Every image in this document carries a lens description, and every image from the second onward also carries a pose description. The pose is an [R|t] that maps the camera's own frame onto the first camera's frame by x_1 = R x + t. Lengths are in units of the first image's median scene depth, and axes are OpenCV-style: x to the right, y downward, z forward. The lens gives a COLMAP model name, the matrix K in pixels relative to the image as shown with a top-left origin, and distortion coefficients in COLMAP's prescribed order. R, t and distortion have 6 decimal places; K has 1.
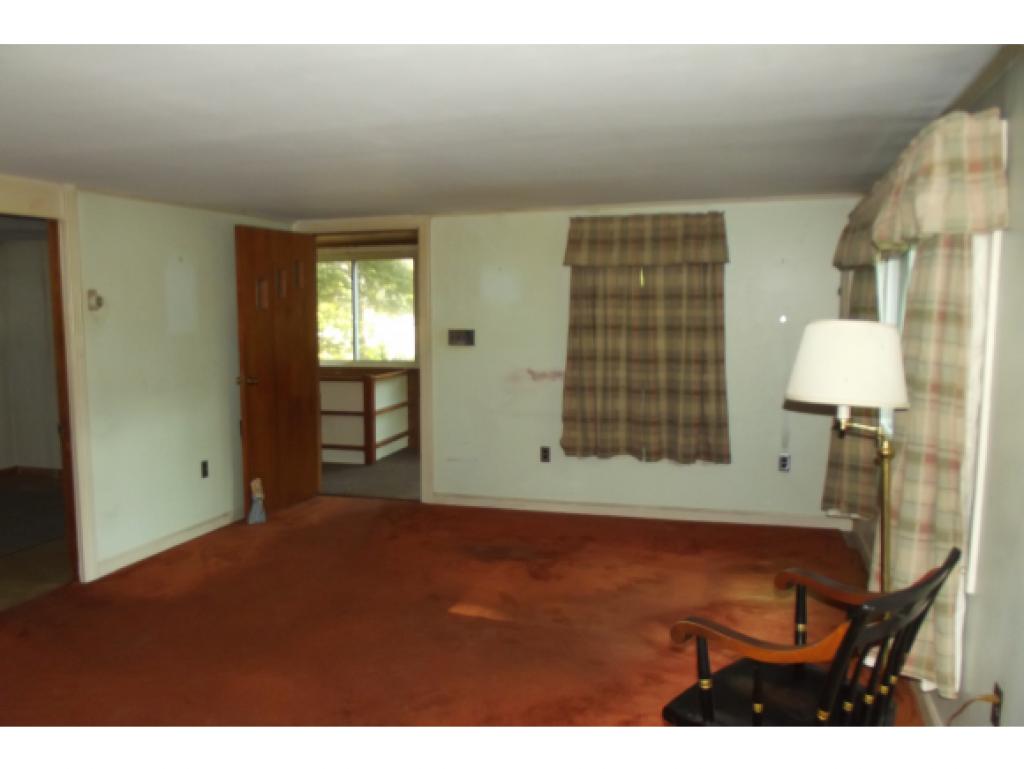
lens RADIAL K [[852.9, 0, 489.2], [0, 852.9, 389.9], [0, 0, 1]] dist [-0.062029, 0.076414]
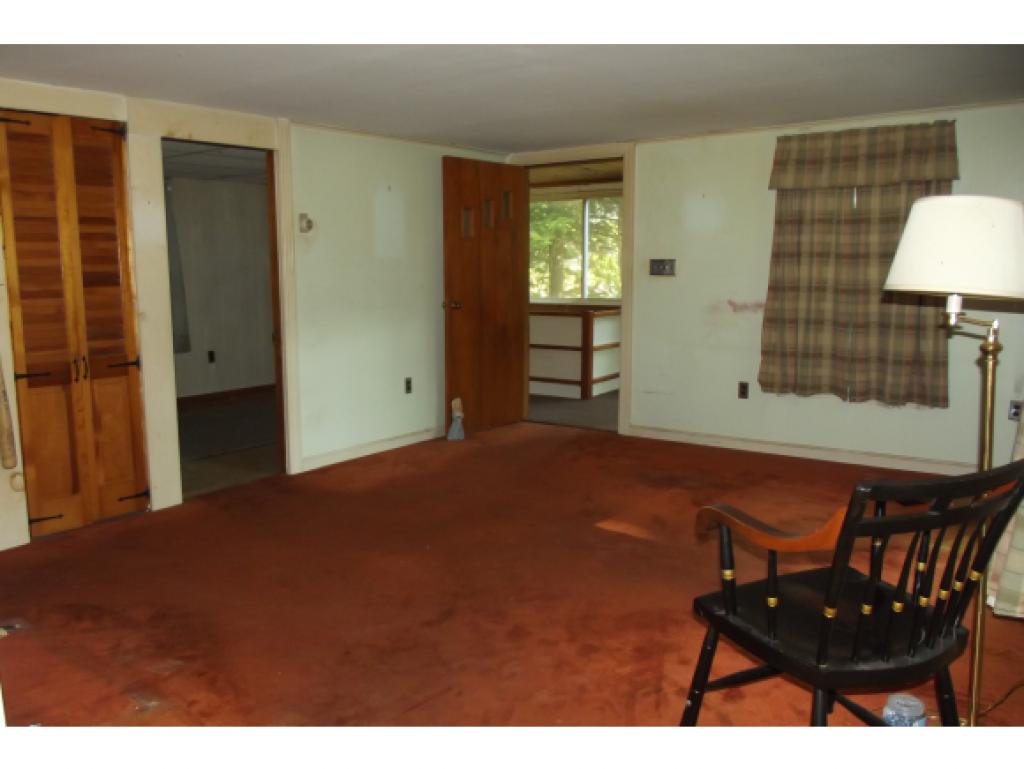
lens RADIAL K [[852.9, 0, 489.2], [0, 852.9, 389.9], [0, 0, 1]] dist [-0.062029, 0.076414]
pose [[0.946281, 0.051429, -0.319231, 0.105870], [-0.035640, 0.997844, 0.055110, 0.035010], [0.321377, -0.040772, 0.946073, 0.007787]]
